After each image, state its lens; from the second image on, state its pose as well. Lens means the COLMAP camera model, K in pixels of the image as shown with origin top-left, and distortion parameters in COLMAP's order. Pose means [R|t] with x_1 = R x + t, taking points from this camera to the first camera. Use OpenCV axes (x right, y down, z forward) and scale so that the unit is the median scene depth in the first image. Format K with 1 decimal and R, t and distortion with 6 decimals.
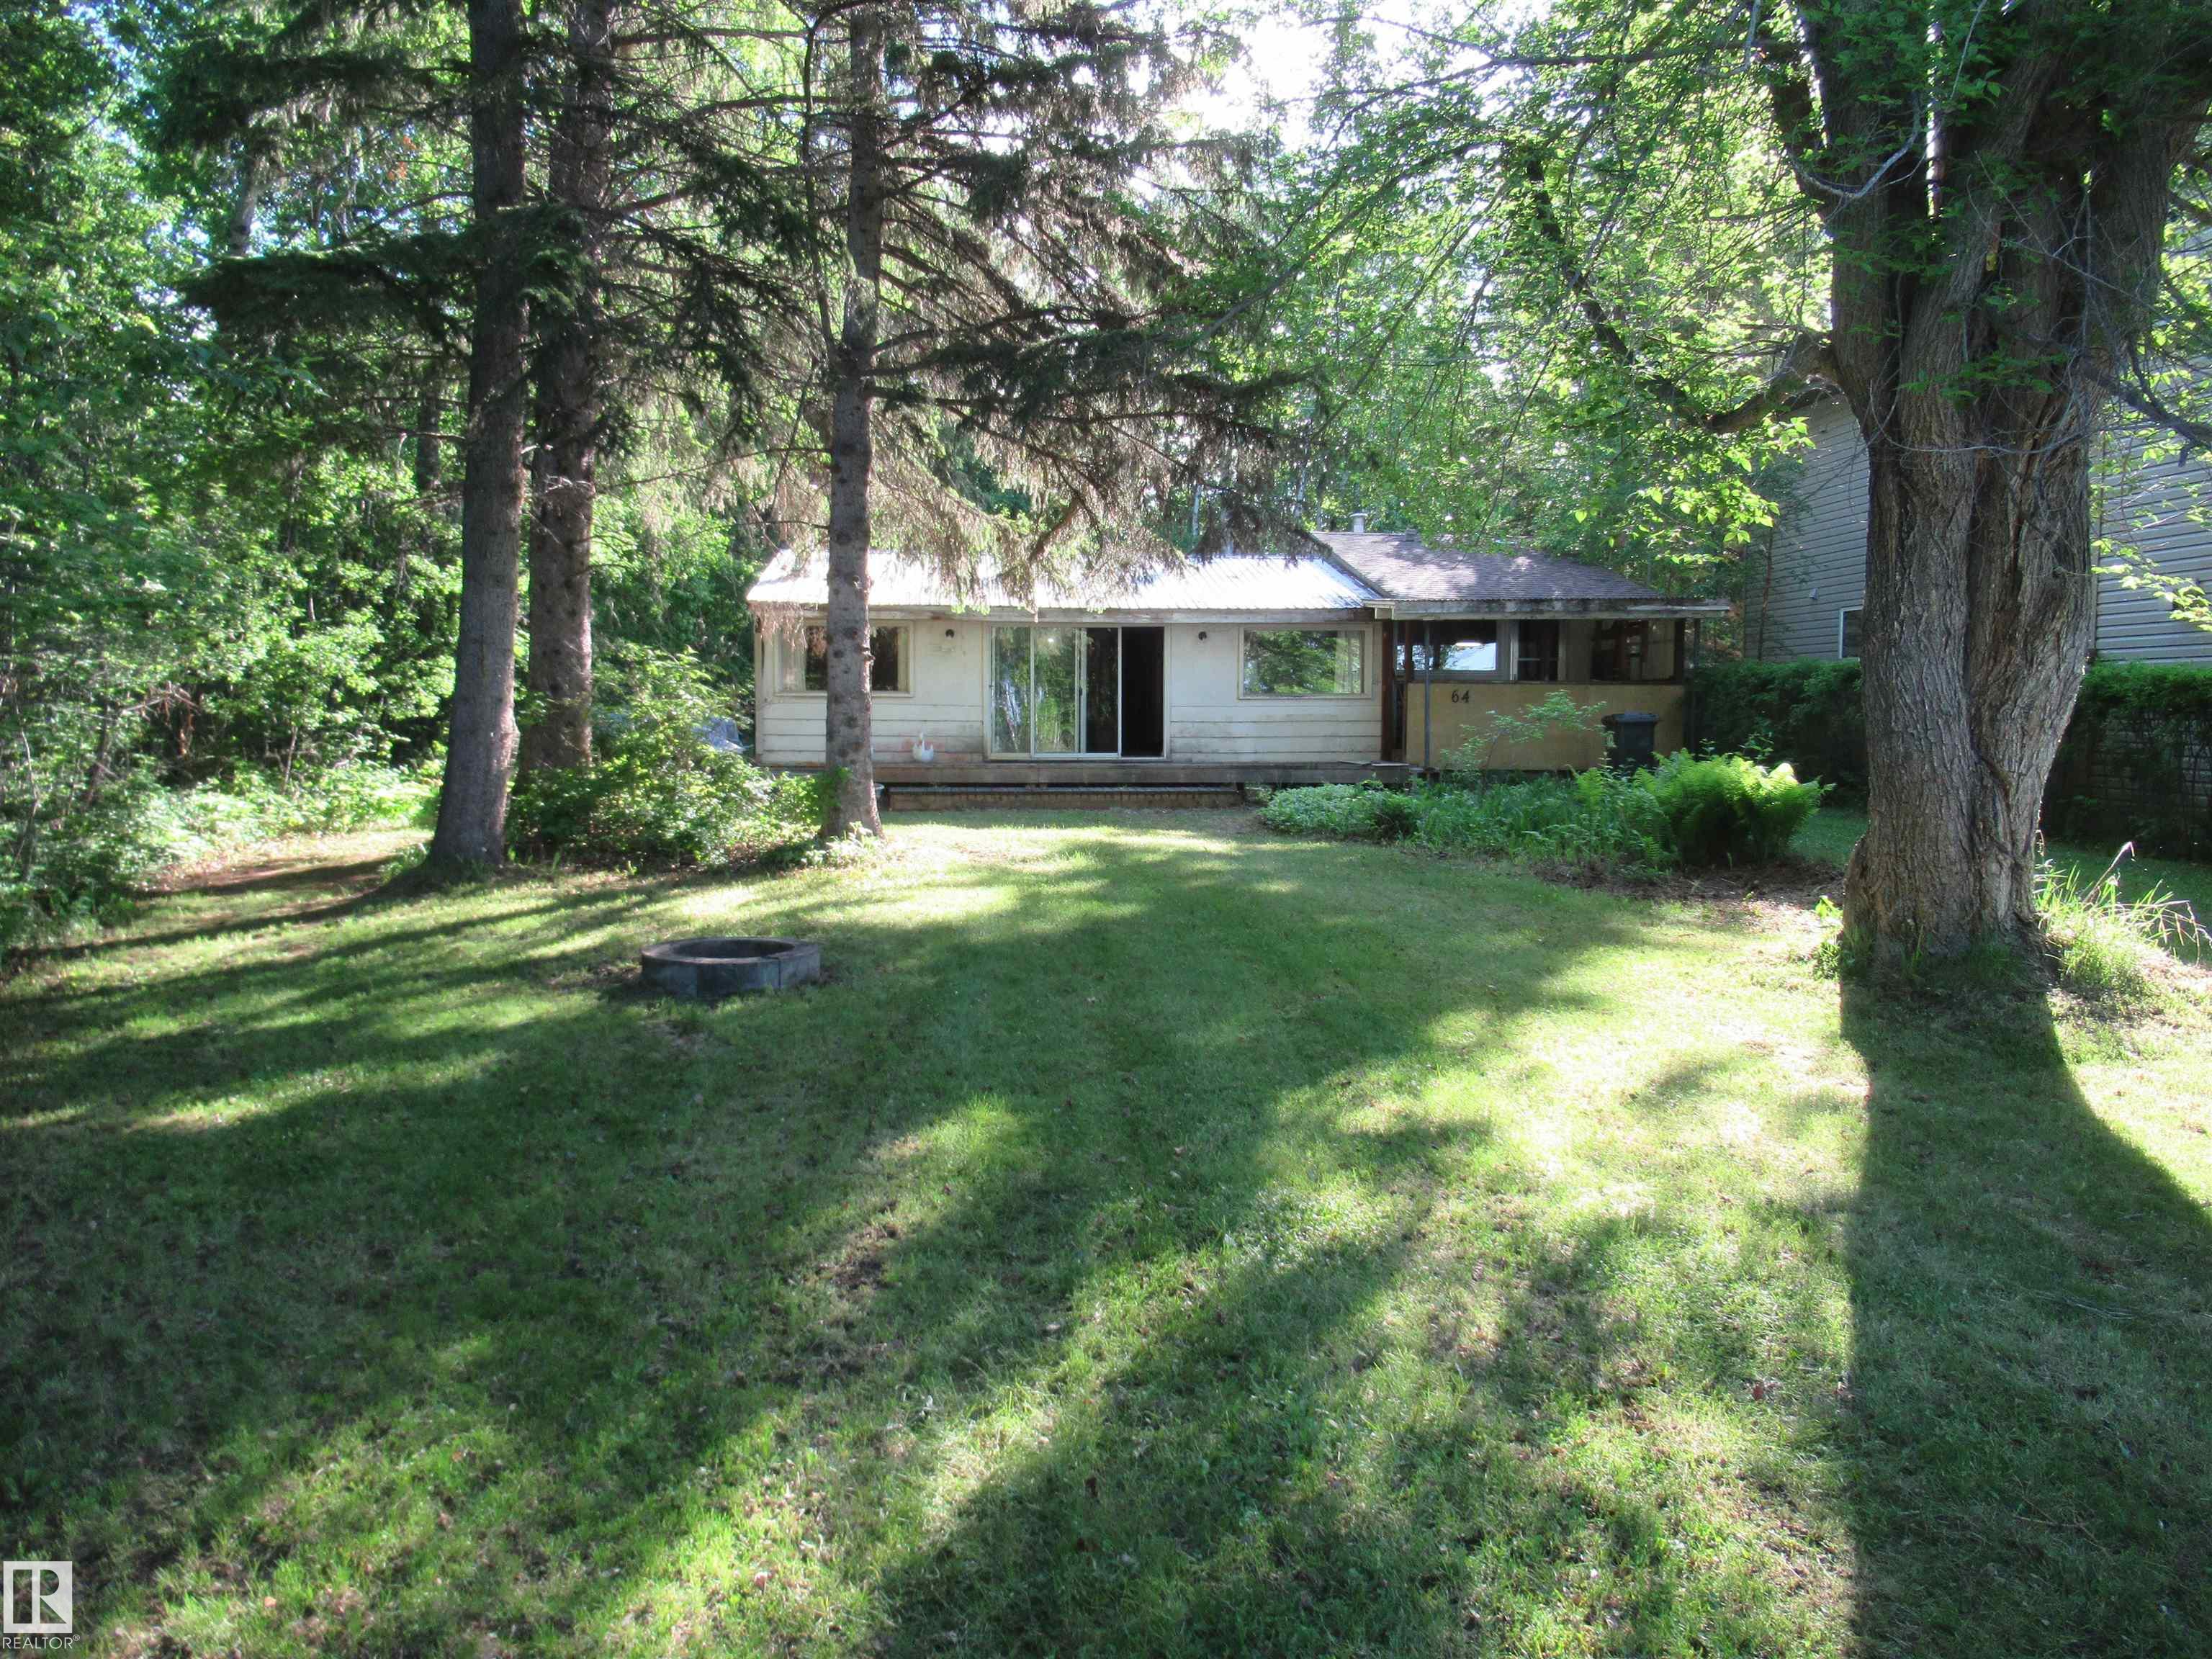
lens RADIAL K [[1653.6, 0, 1104.1], [0, 1653.6, 827.4], [0, 0, 1]] dist [-0.000154, -0.000484]
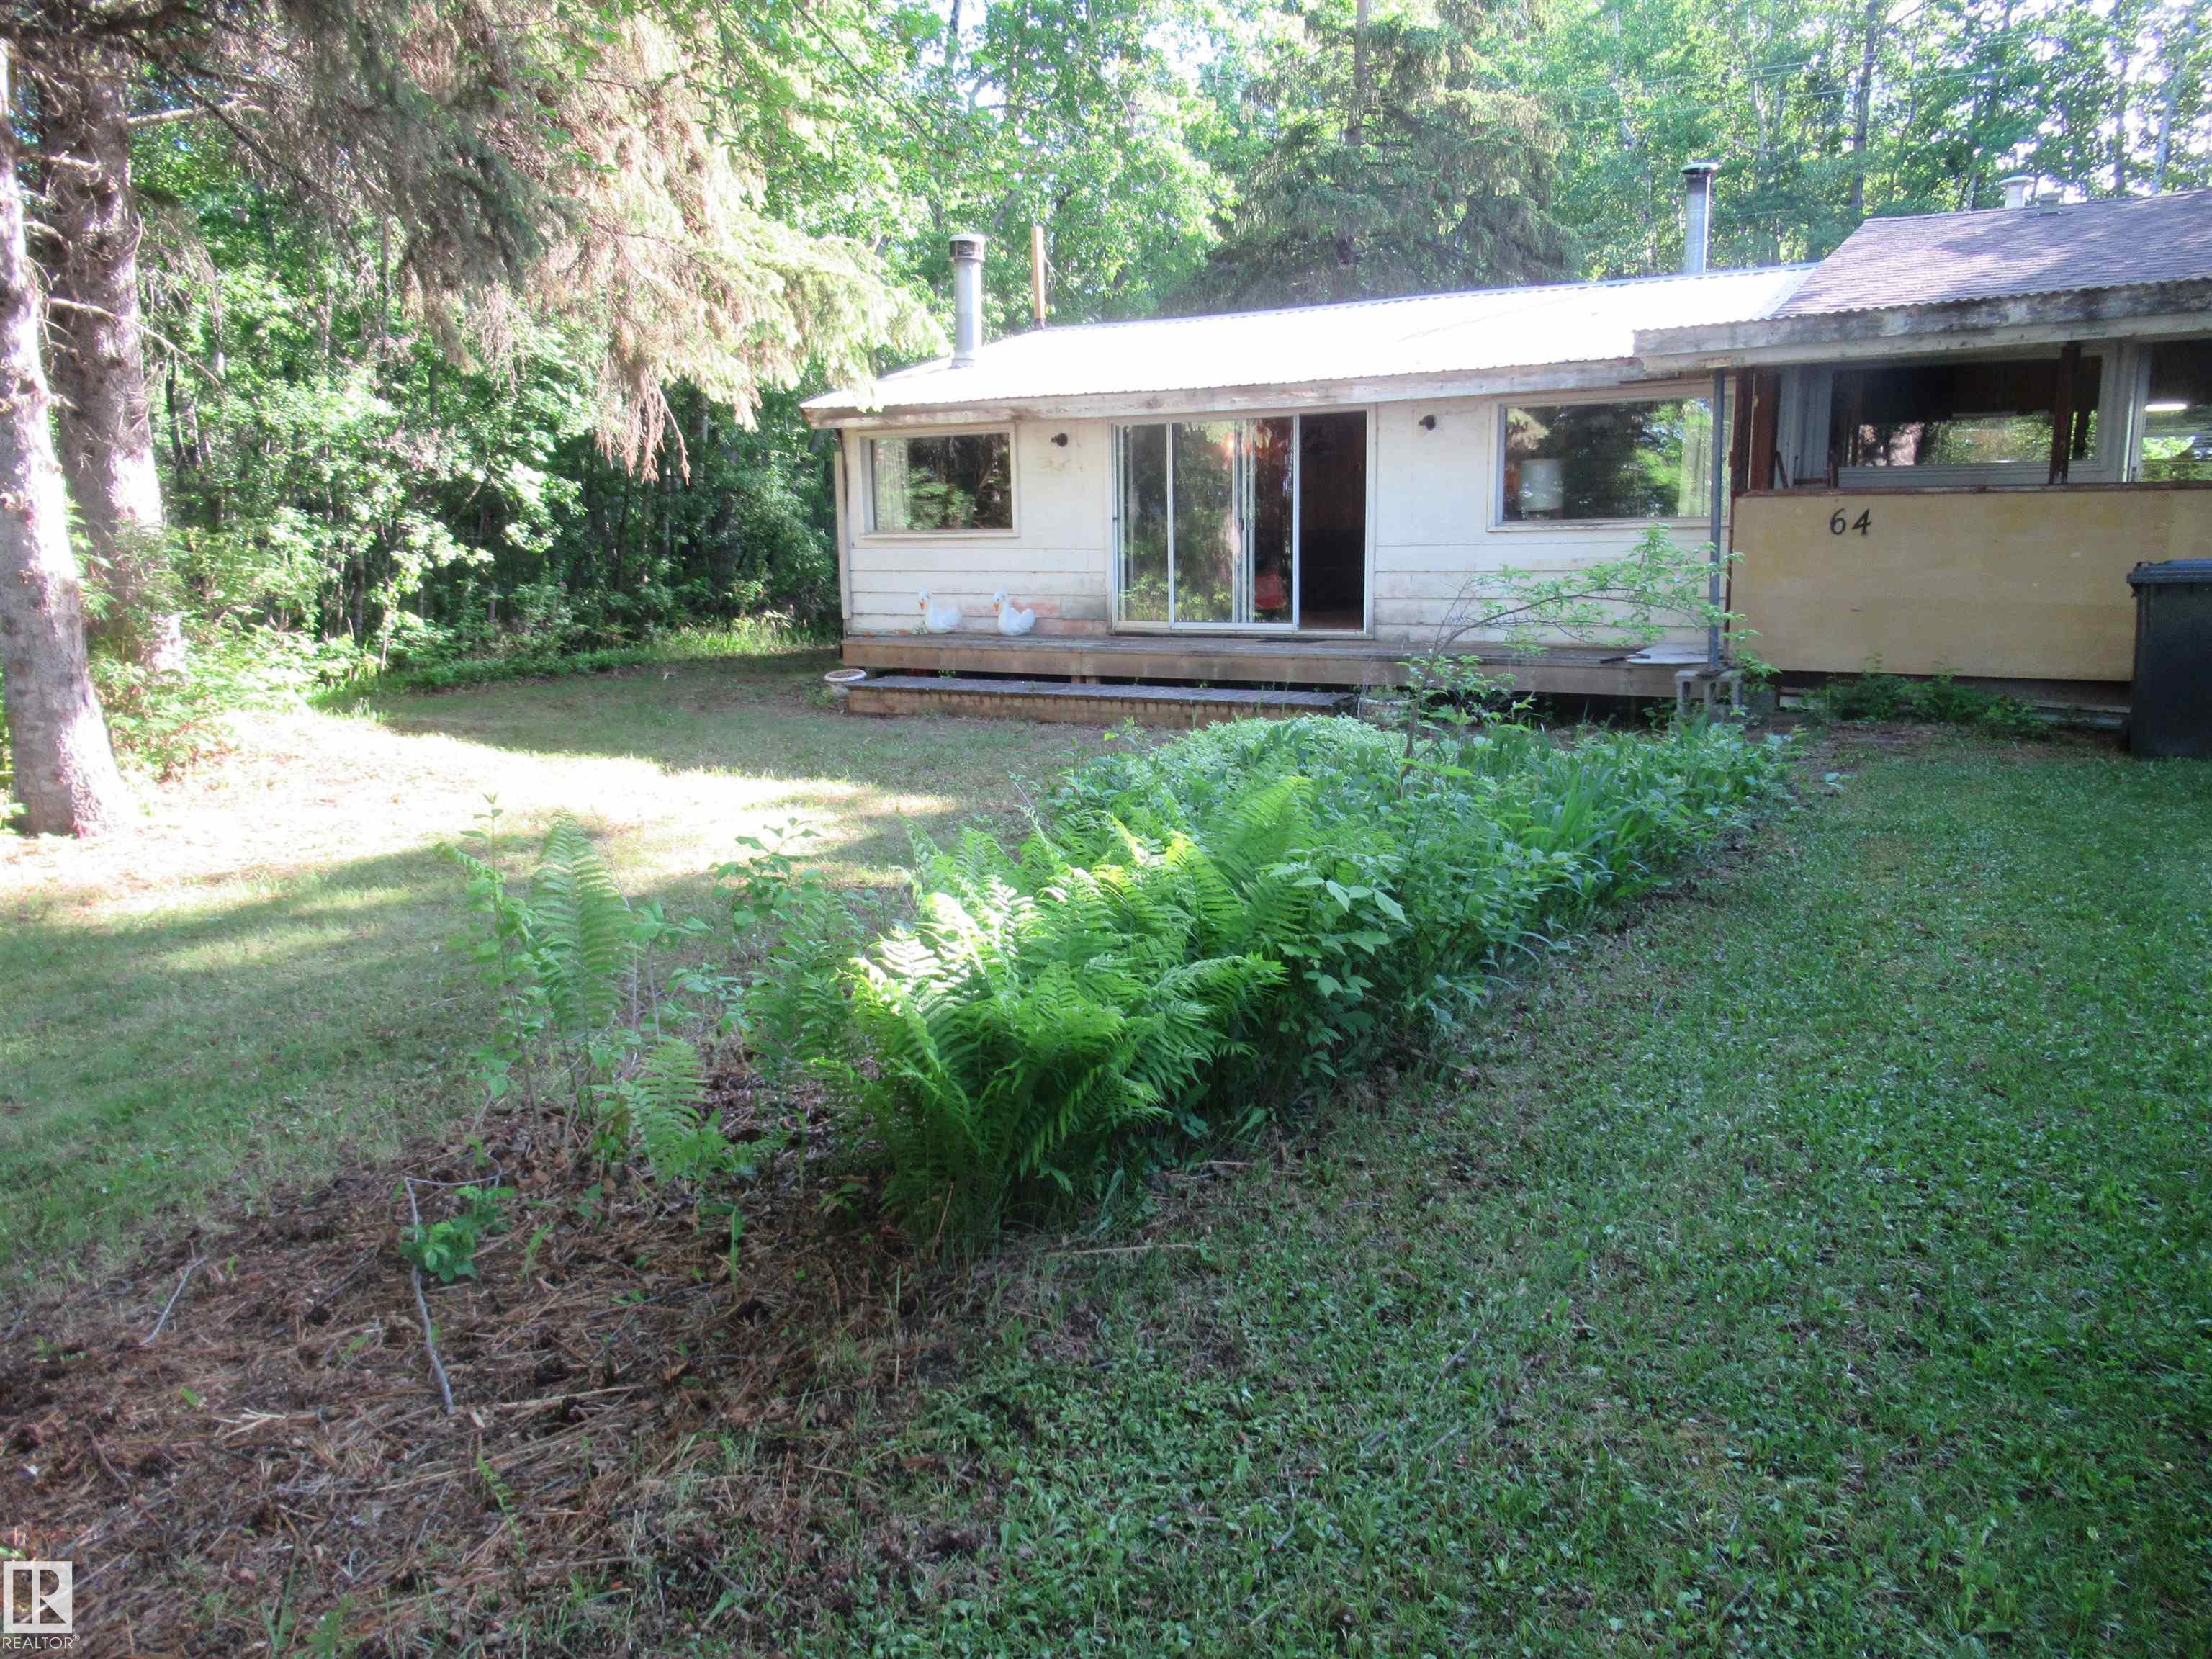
lens RADIAL K [[1653.6, 0, 1107.5], [0, 1653.6, 831.2], [0, 0, 1]] dist [-0.000154, -0.000484]
pose [[0.804226, 0.090983, -0.587318, 0.322309], [-0.018635, 0.991587, 0.128092, -0.045946], [0.594031, -0.092071, 0.799156, 0.457797]]
